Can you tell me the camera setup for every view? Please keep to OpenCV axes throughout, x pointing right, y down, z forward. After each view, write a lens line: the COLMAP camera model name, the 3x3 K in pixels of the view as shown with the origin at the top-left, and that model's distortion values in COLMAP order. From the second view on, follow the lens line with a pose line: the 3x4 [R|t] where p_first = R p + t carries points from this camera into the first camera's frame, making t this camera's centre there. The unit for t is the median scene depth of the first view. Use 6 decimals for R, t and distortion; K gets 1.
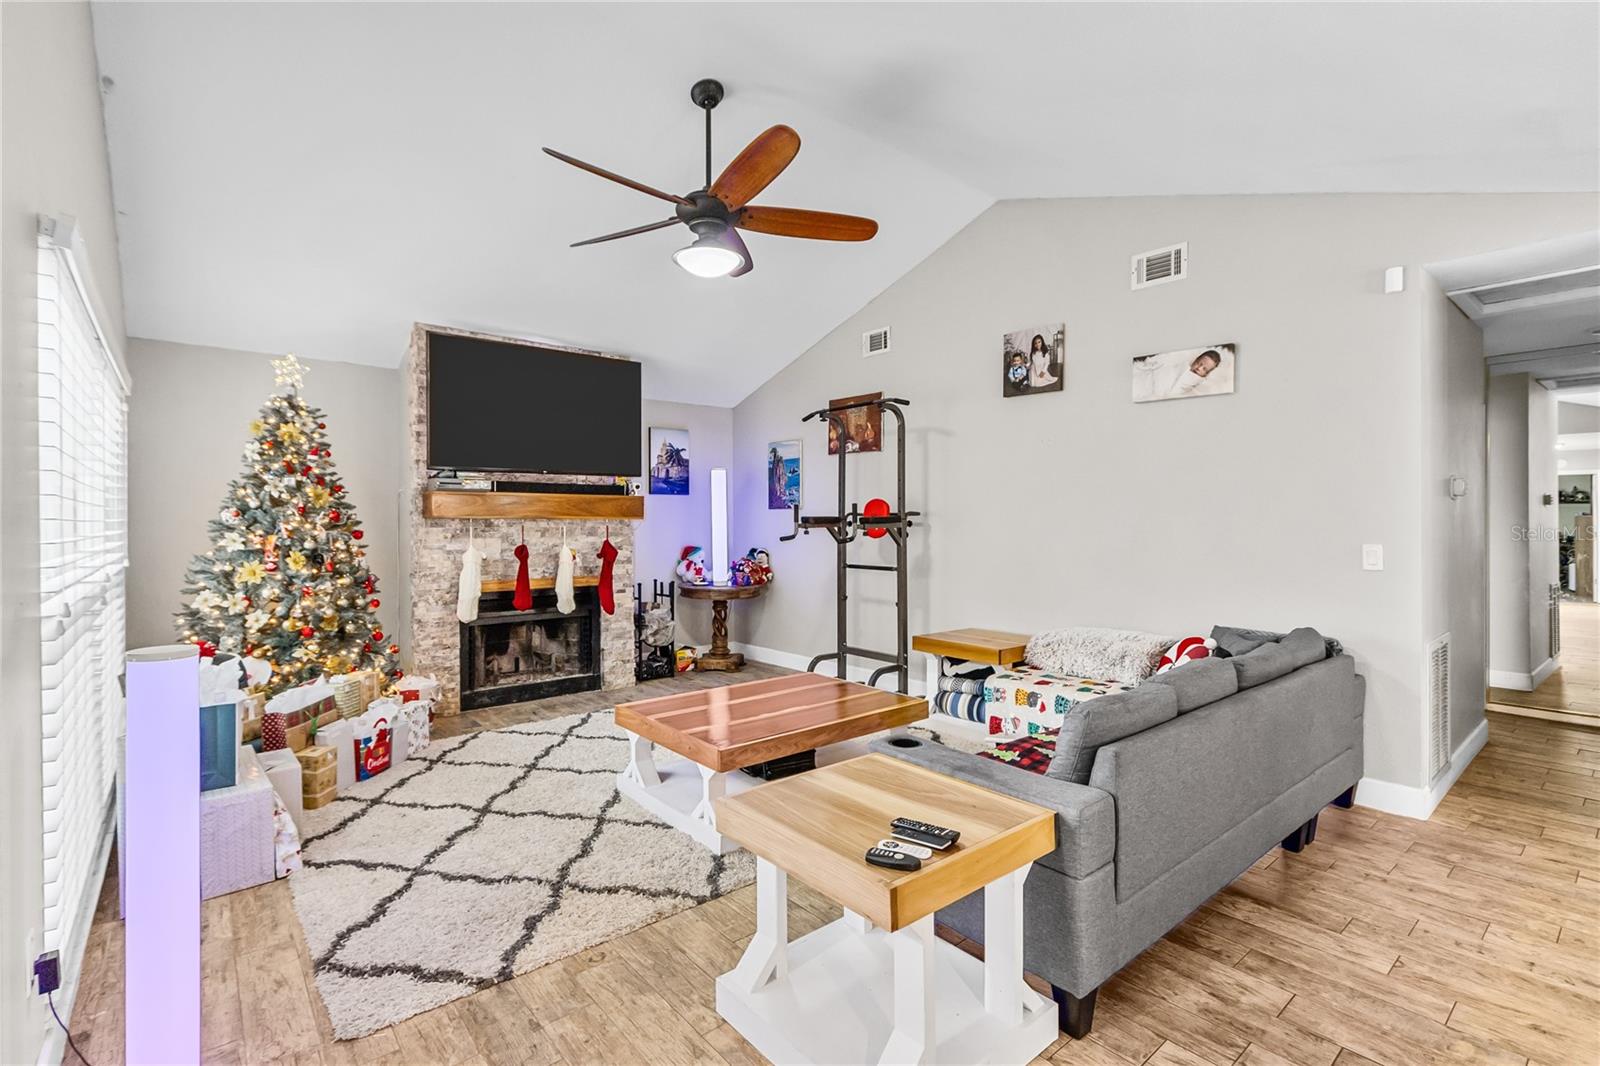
lens RADIAL K [[738.7, 0, 799.6], [0, 738.7, 525.6], [0, 0, 1]] dist [0.004669, 0.000432]
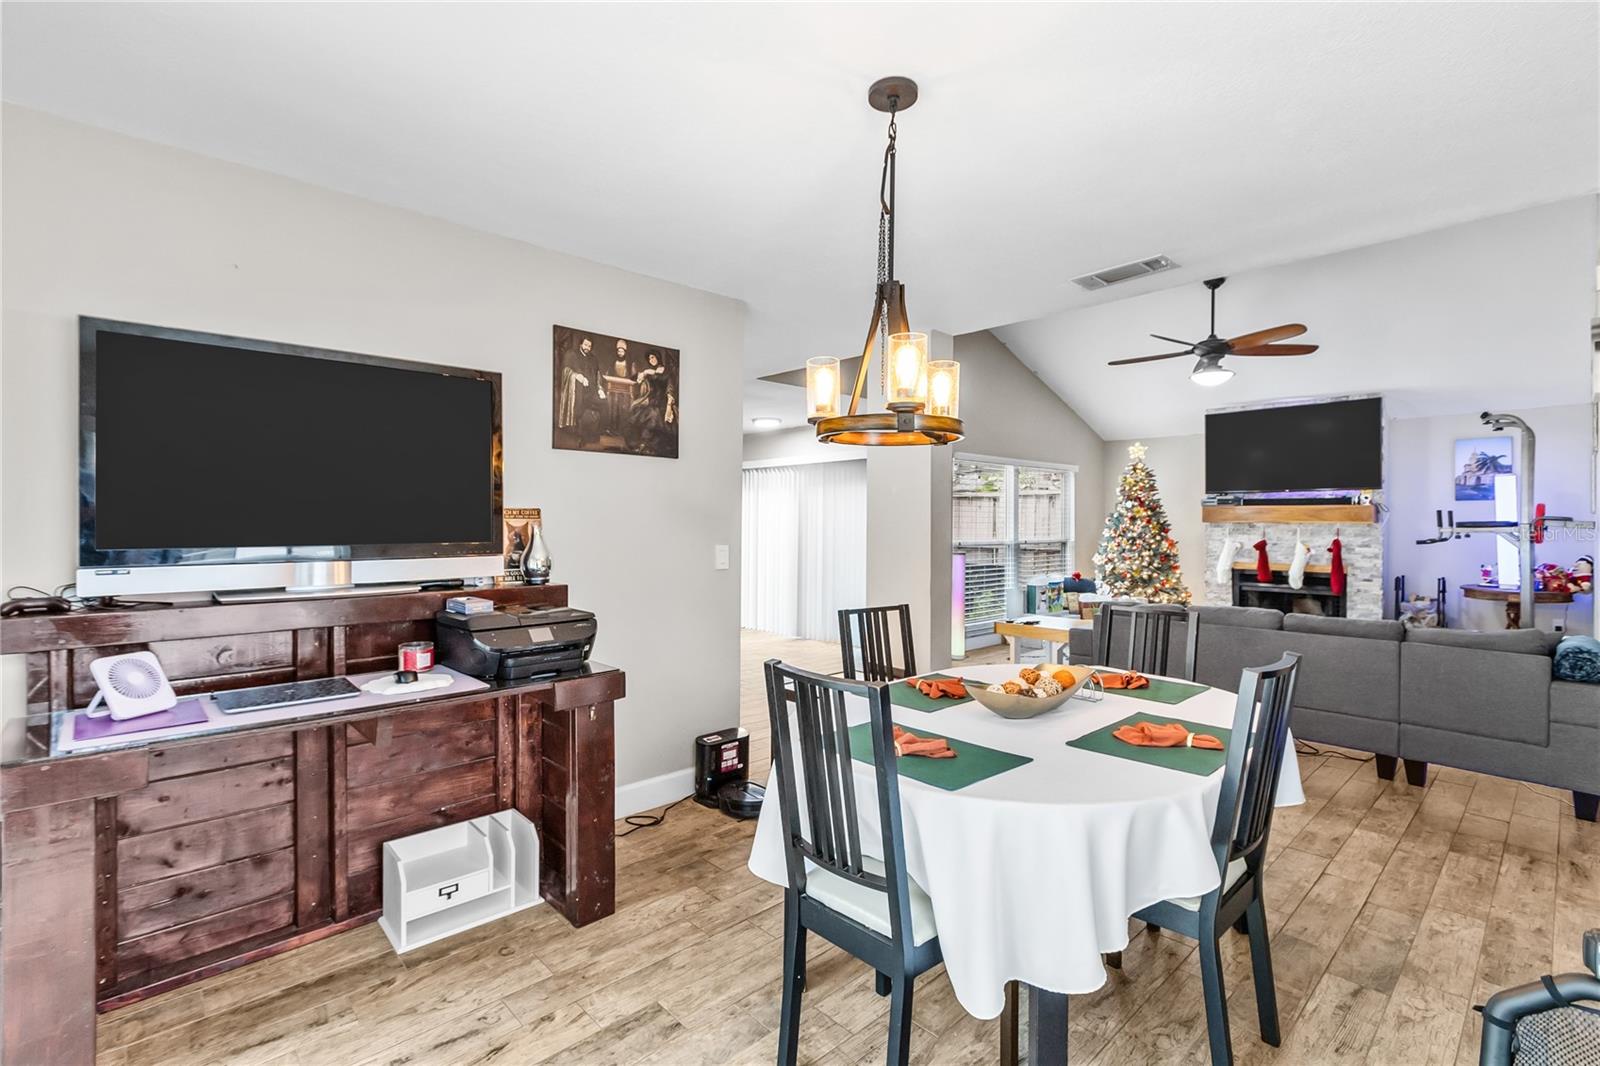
lens RADIAL K [[738.7, 0, 799.6], [0, 738.7, 525.6], [0, 0, 1]] dist [0.004669, 0.000432]
pose [[0.073935, 0.008088, -0.997230, 1.122727], [-0.009990, 0.999923, 0.007369, -0.005300], [0.997213, 0.009417, 0.074010, -0.074101]]
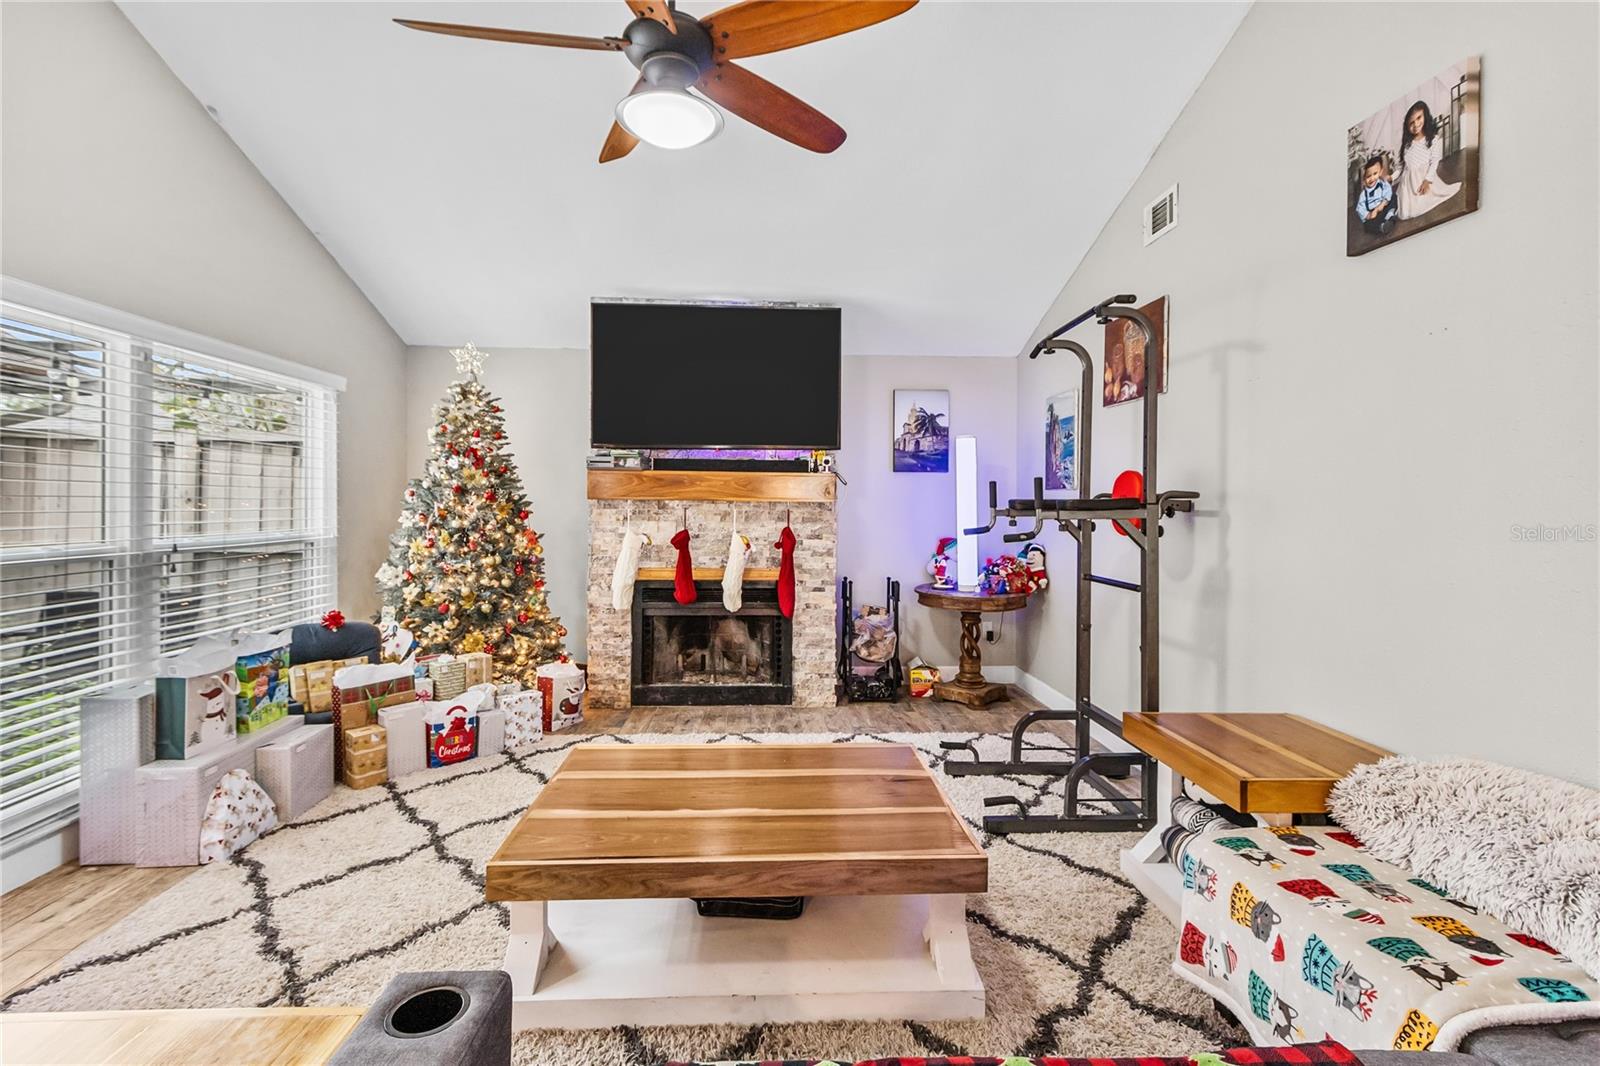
lens RADIAL K [[745.4, 0, 791.5], [0, 745.4, 507.4], [0, 0, 1]] dist [0.000160, 0.000387]
pose [[0.795609, 0.010477, -0.605720, 0.279577], [-0.013507, 0.999909, -0.000447, -0.002199], [0.605660, 0.008537, 0.795677, 0.377961]]
